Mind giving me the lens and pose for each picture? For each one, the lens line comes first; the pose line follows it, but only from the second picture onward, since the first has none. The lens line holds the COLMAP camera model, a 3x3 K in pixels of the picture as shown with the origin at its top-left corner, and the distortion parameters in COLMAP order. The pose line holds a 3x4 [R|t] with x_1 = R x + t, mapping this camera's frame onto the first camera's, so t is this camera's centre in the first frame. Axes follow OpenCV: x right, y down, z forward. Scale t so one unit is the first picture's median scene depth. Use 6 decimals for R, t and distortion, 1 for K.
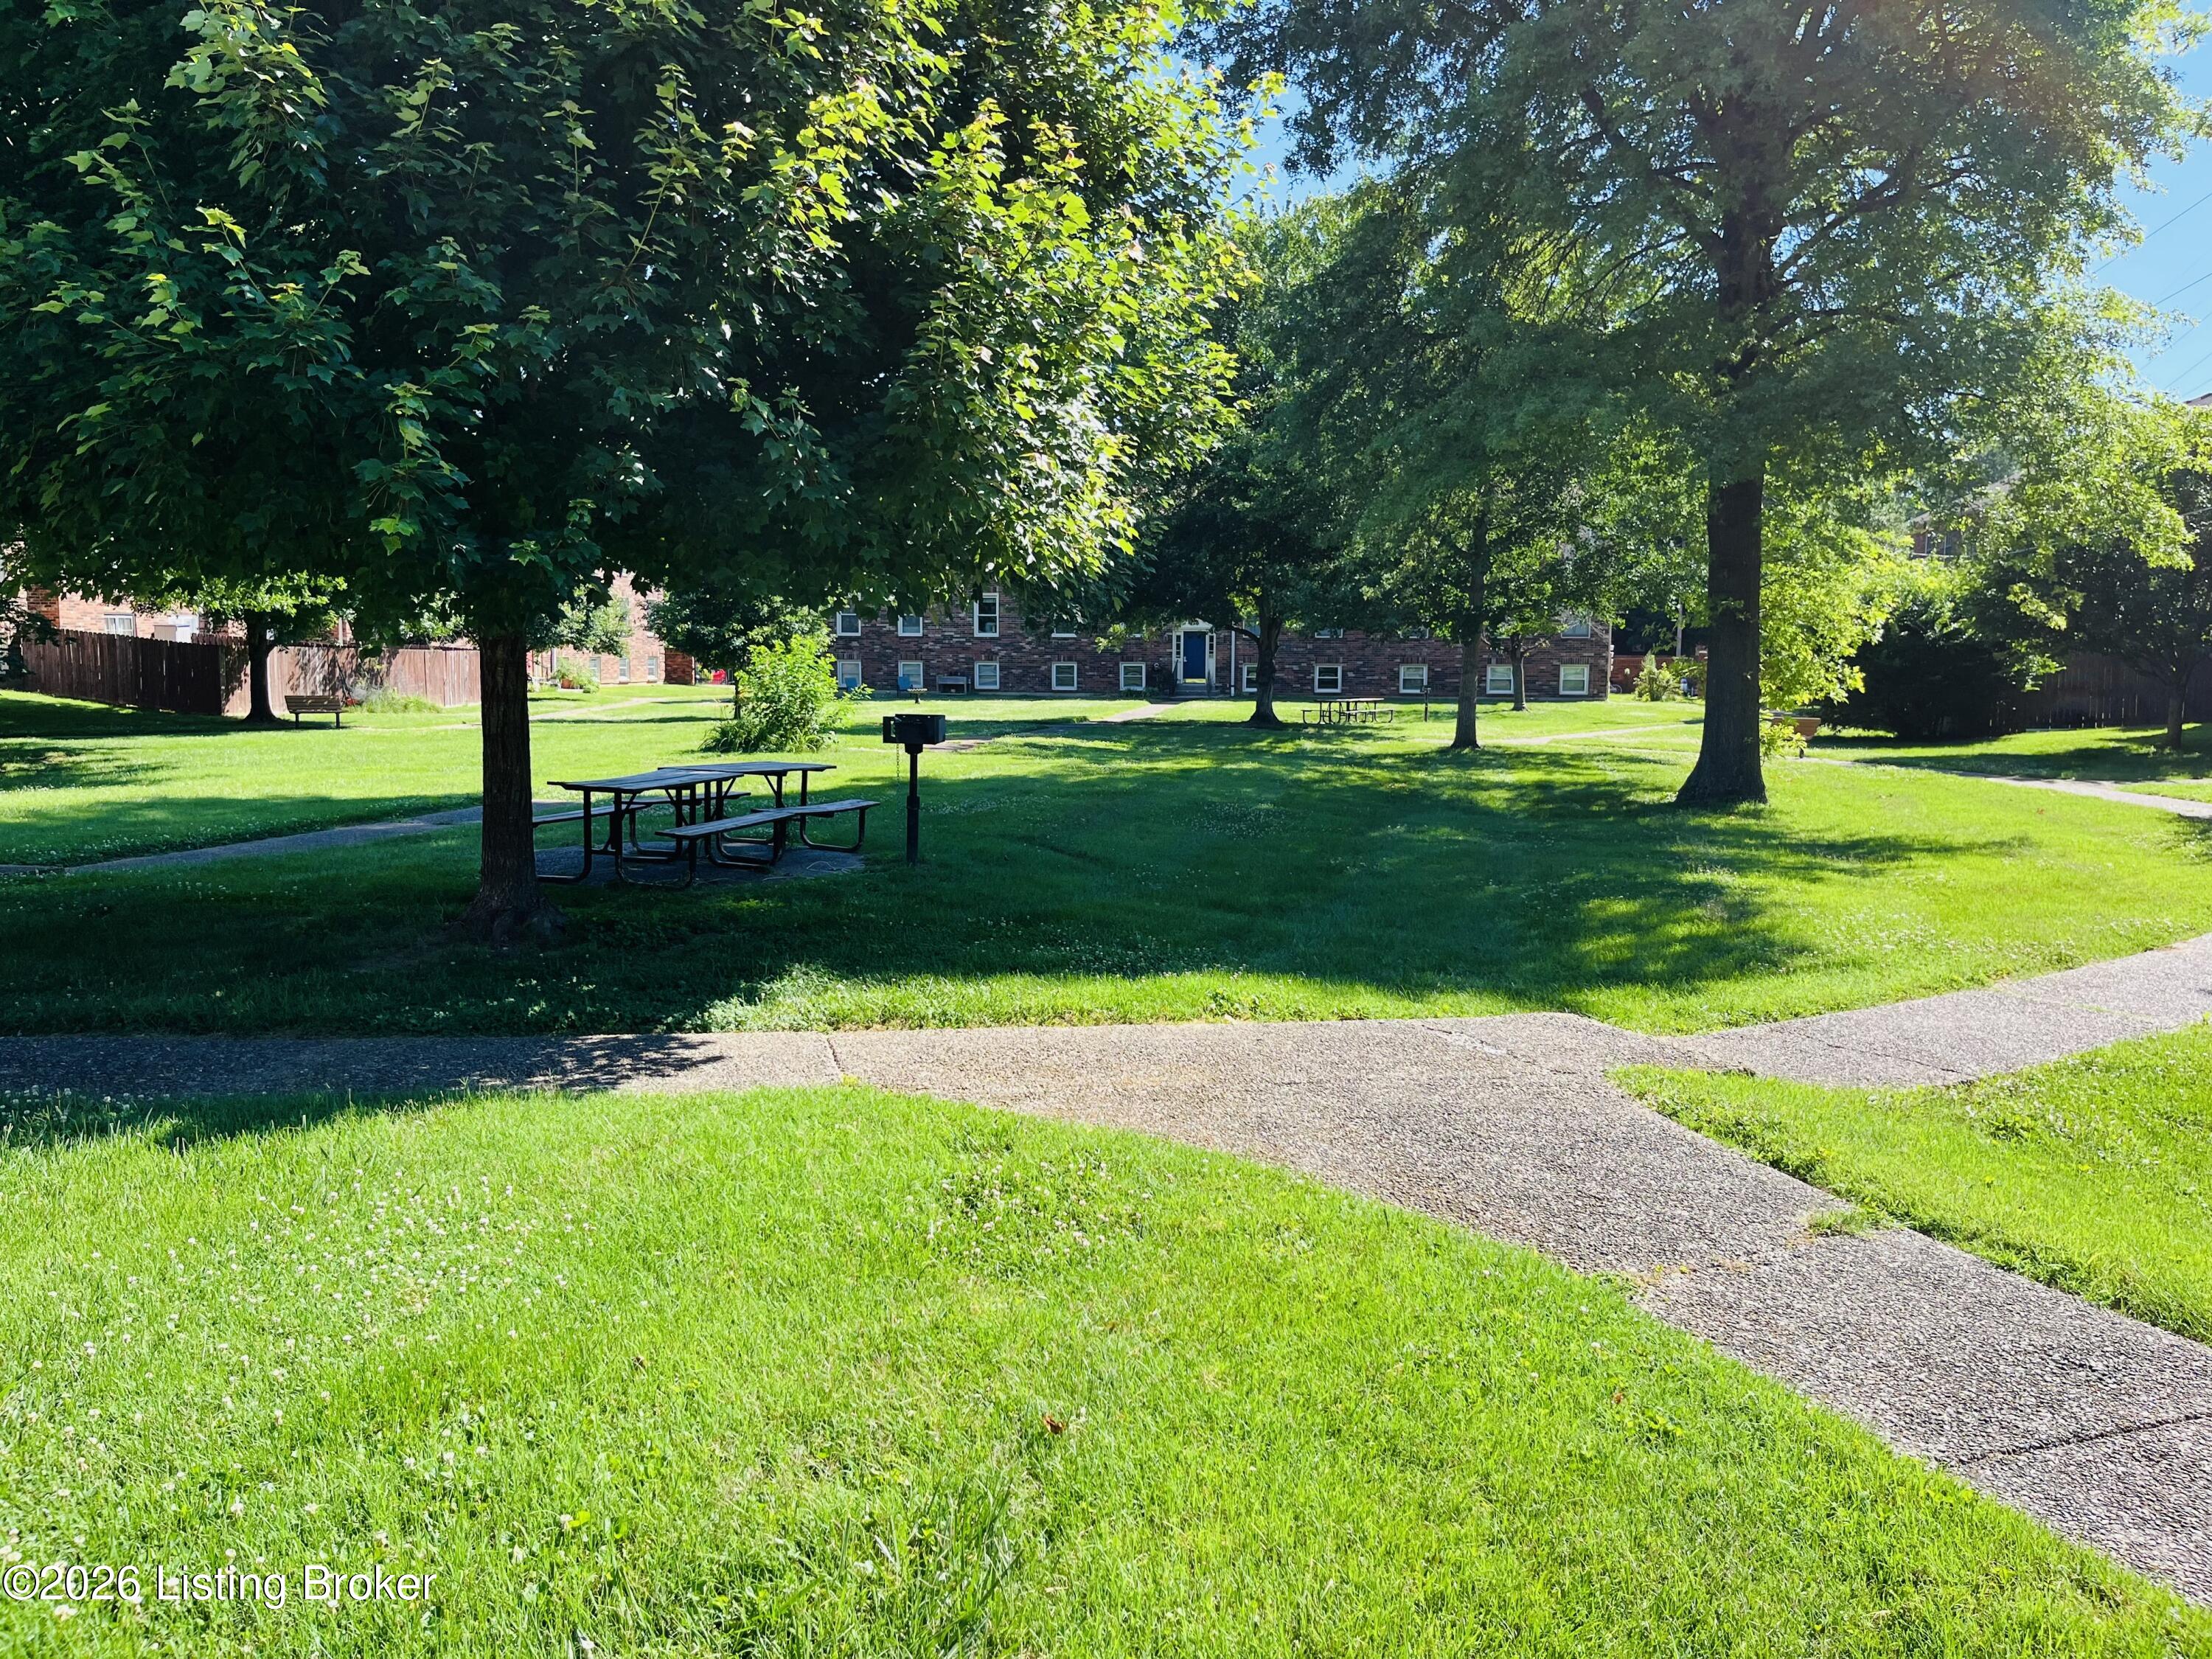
lens RADIAL K [[1661.3, 0, 1106.0], [0, 1661.3, 829.5], [0, 0, 1]] dist [0.059598, -0.079435]
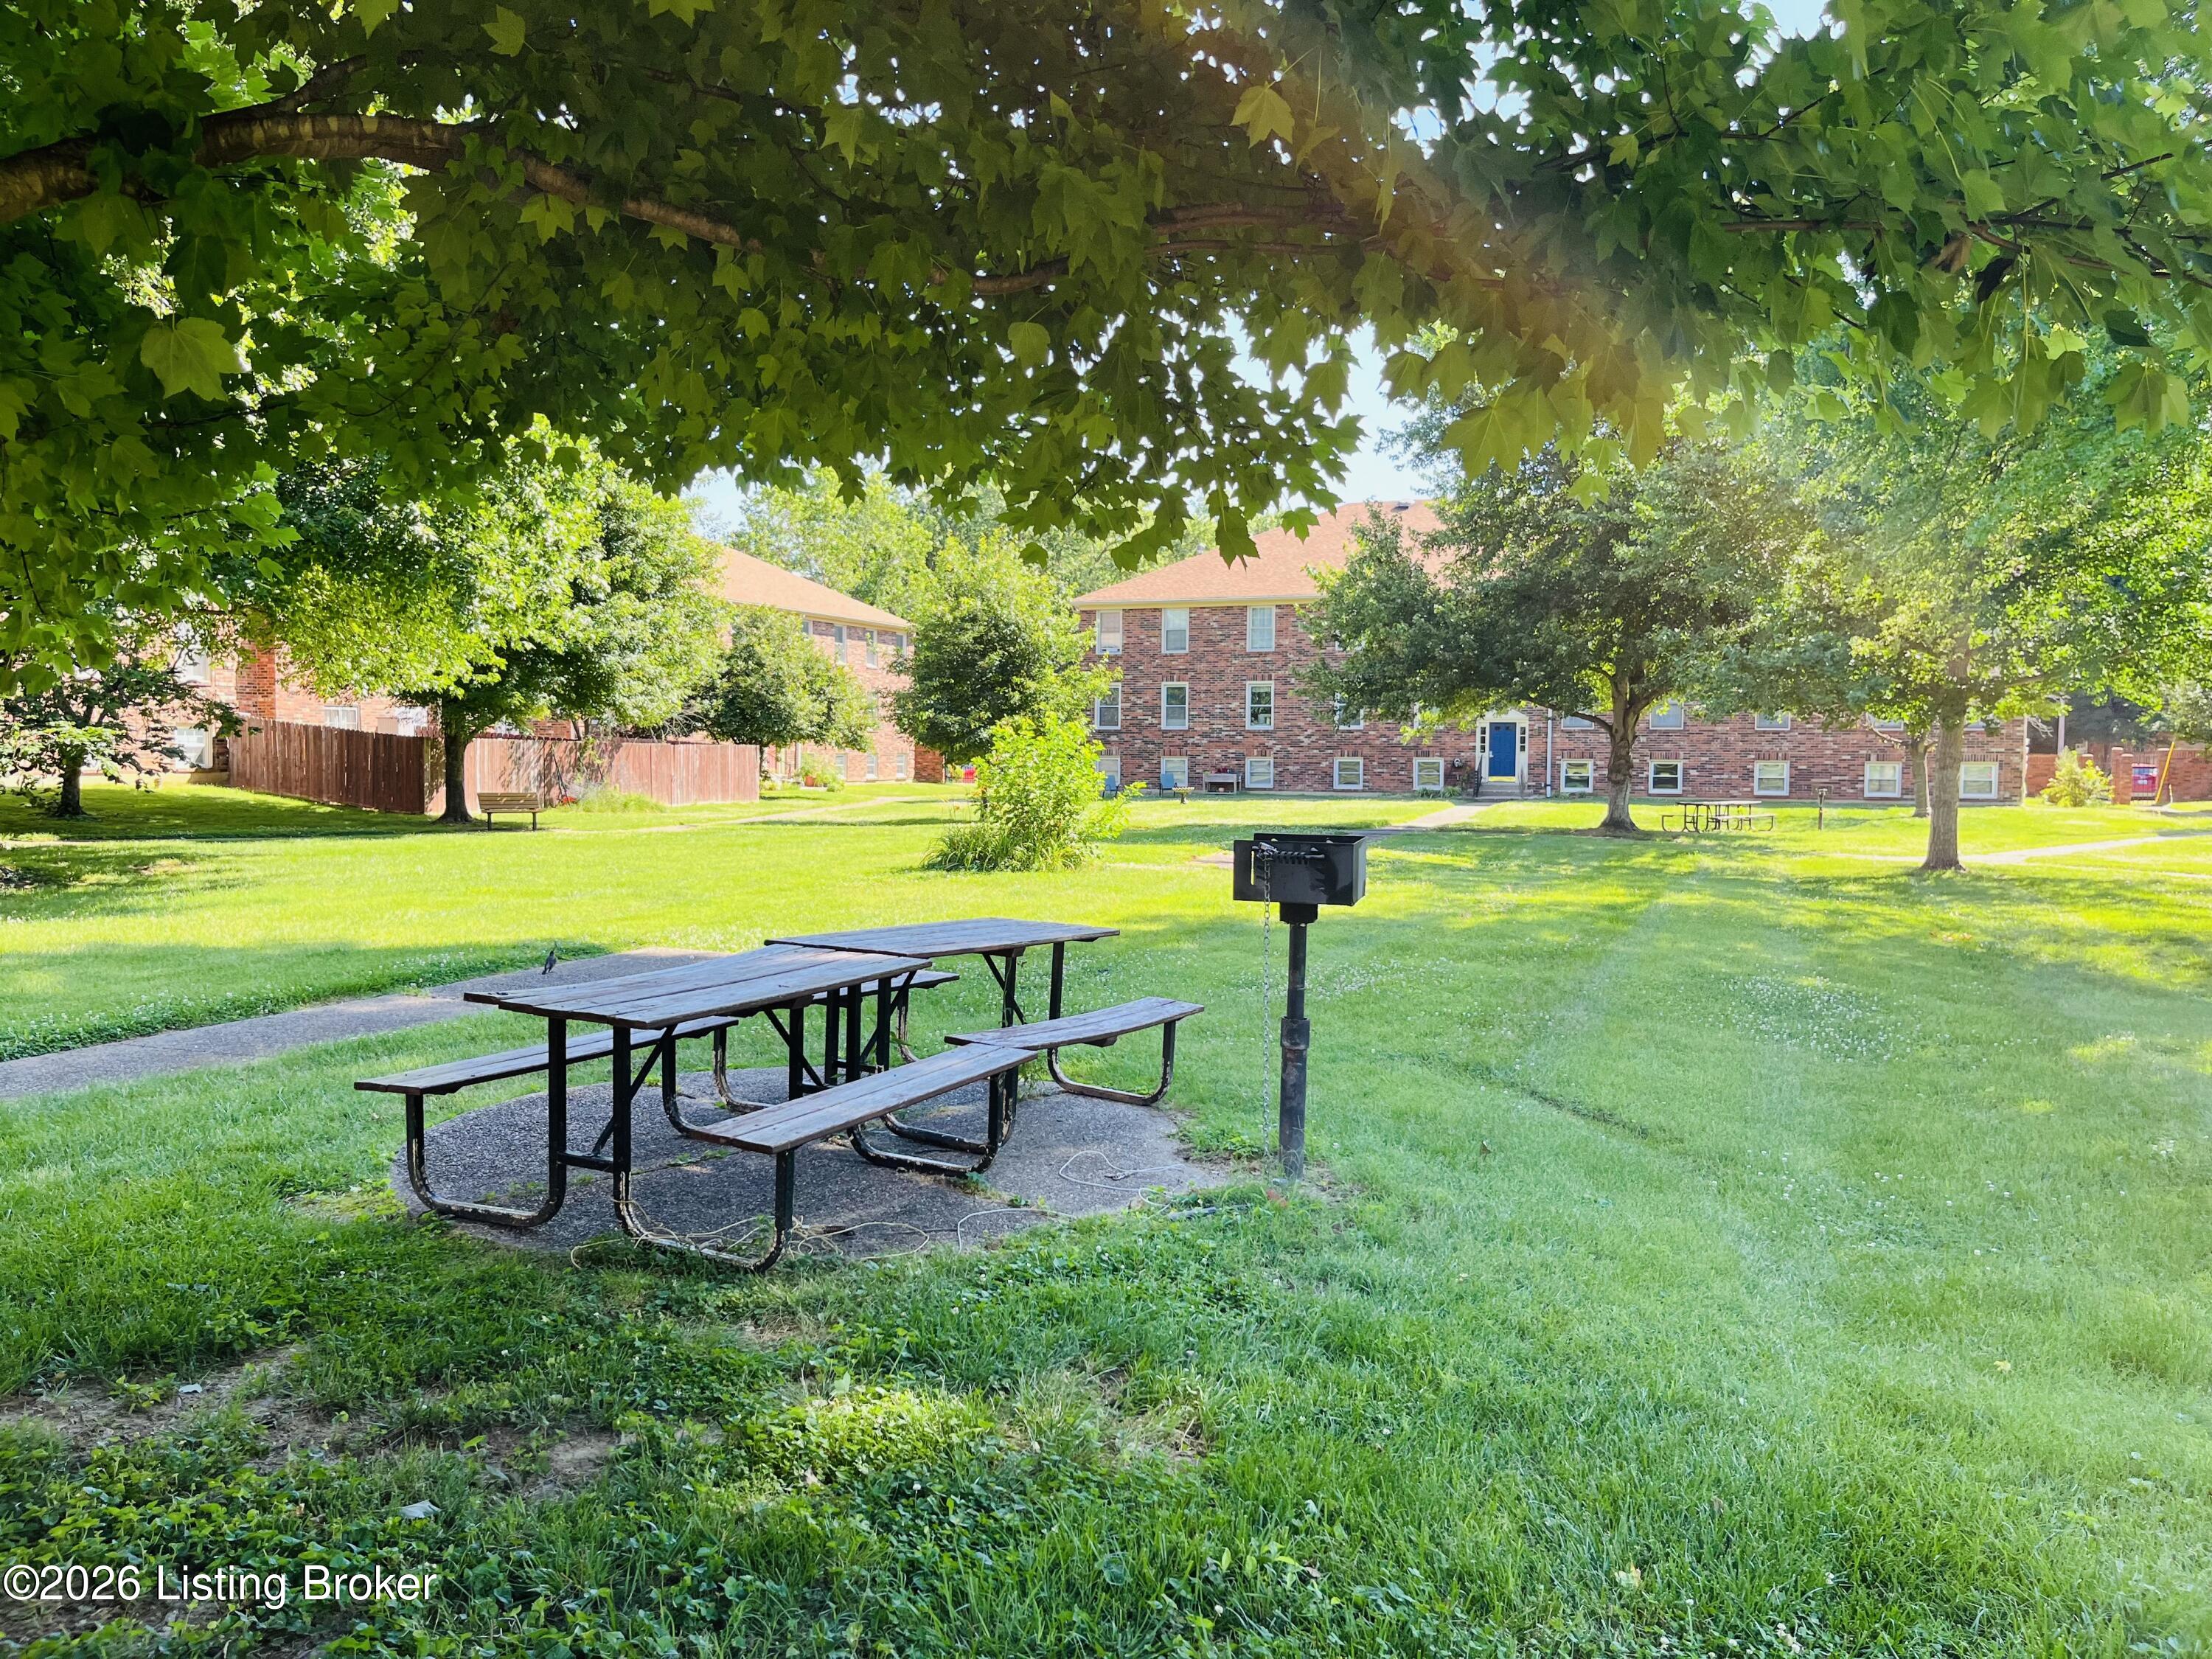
lens RADIAL K [[1661.3, 0, 1106.0], [0, 1661.3, 829.5], [0, 0, 1]] dist [0.059598, -0.079435]
pose [[0.988945, 0.007855, -0.148073, -0.028956], [-0.016699, 0.998143, -0.058580, -0.012263], [0.147337, 0.060405, 0.987240, 0.154199]]
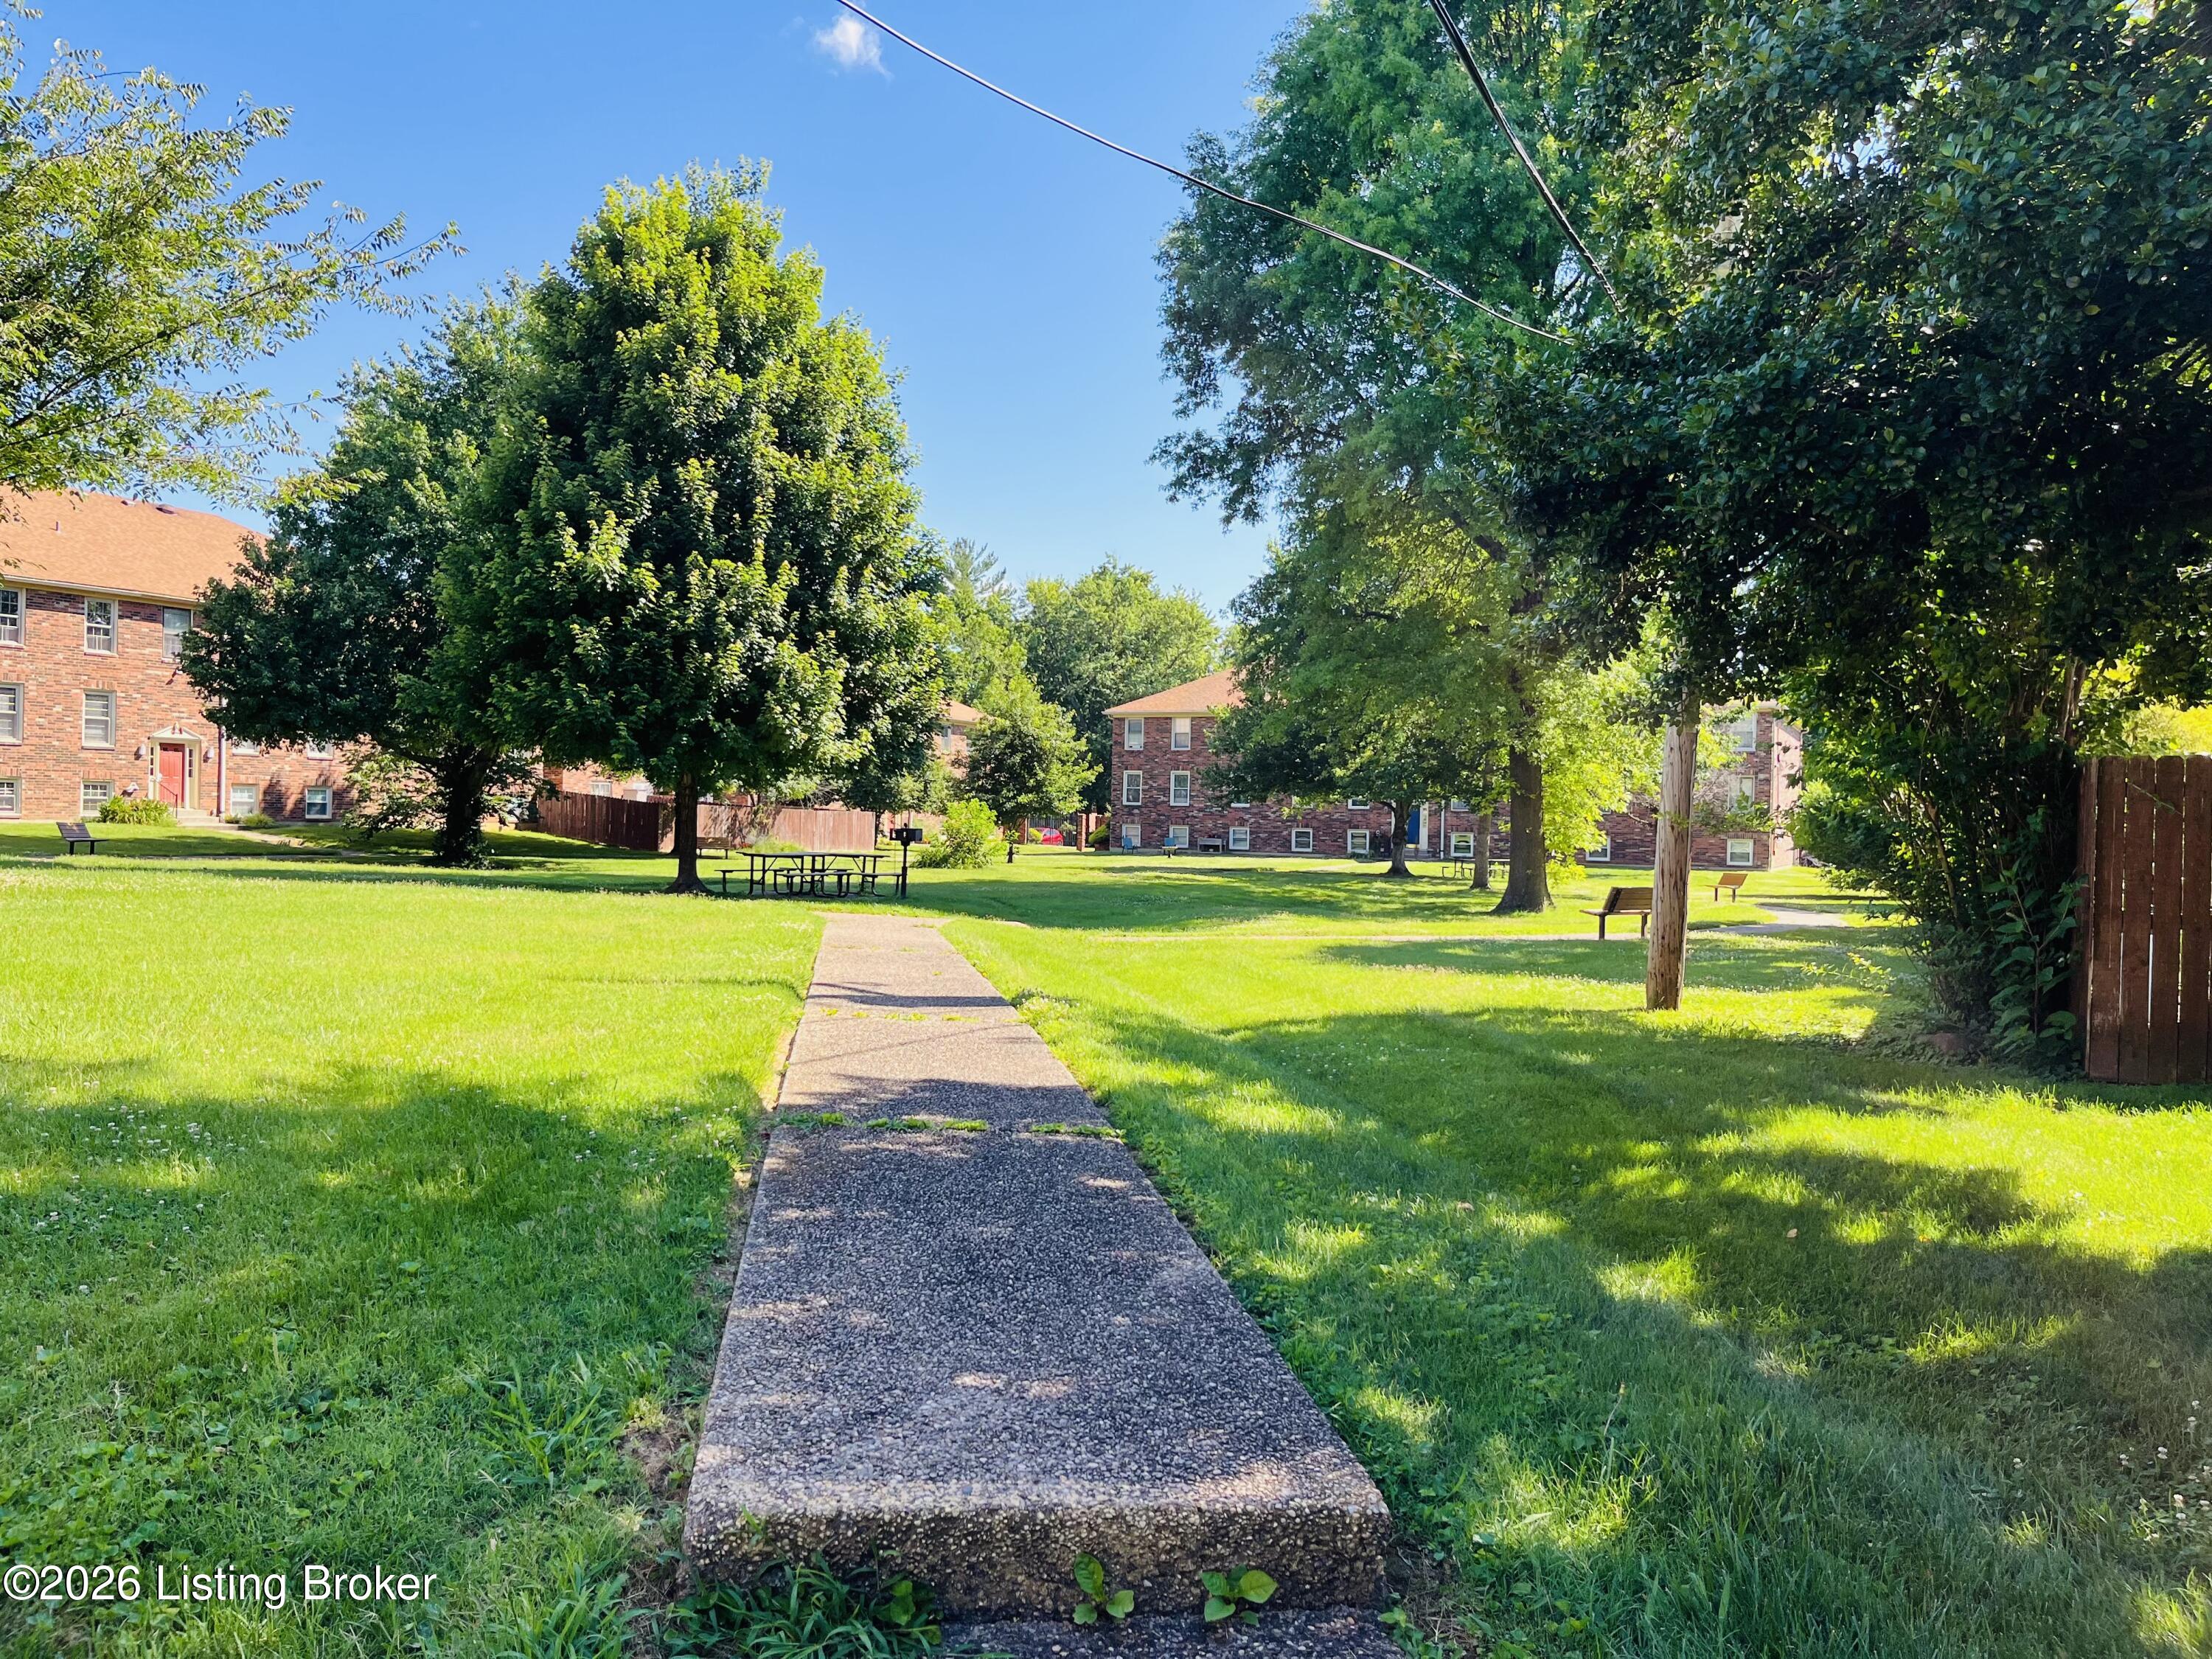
lens RADIAL K [[1695.2, 0, 1106.0], [0, 1695.2, 829.5], [0, 0, 1]] dist [0.056949, -0.069677]
pose [[0.968700, 0.018626, -0.247533, 0.189642], [-0.044588, 0.994018, -0.099696, 0.038266], [0.244195, 0.107612, 0.963737, -0.289005]]
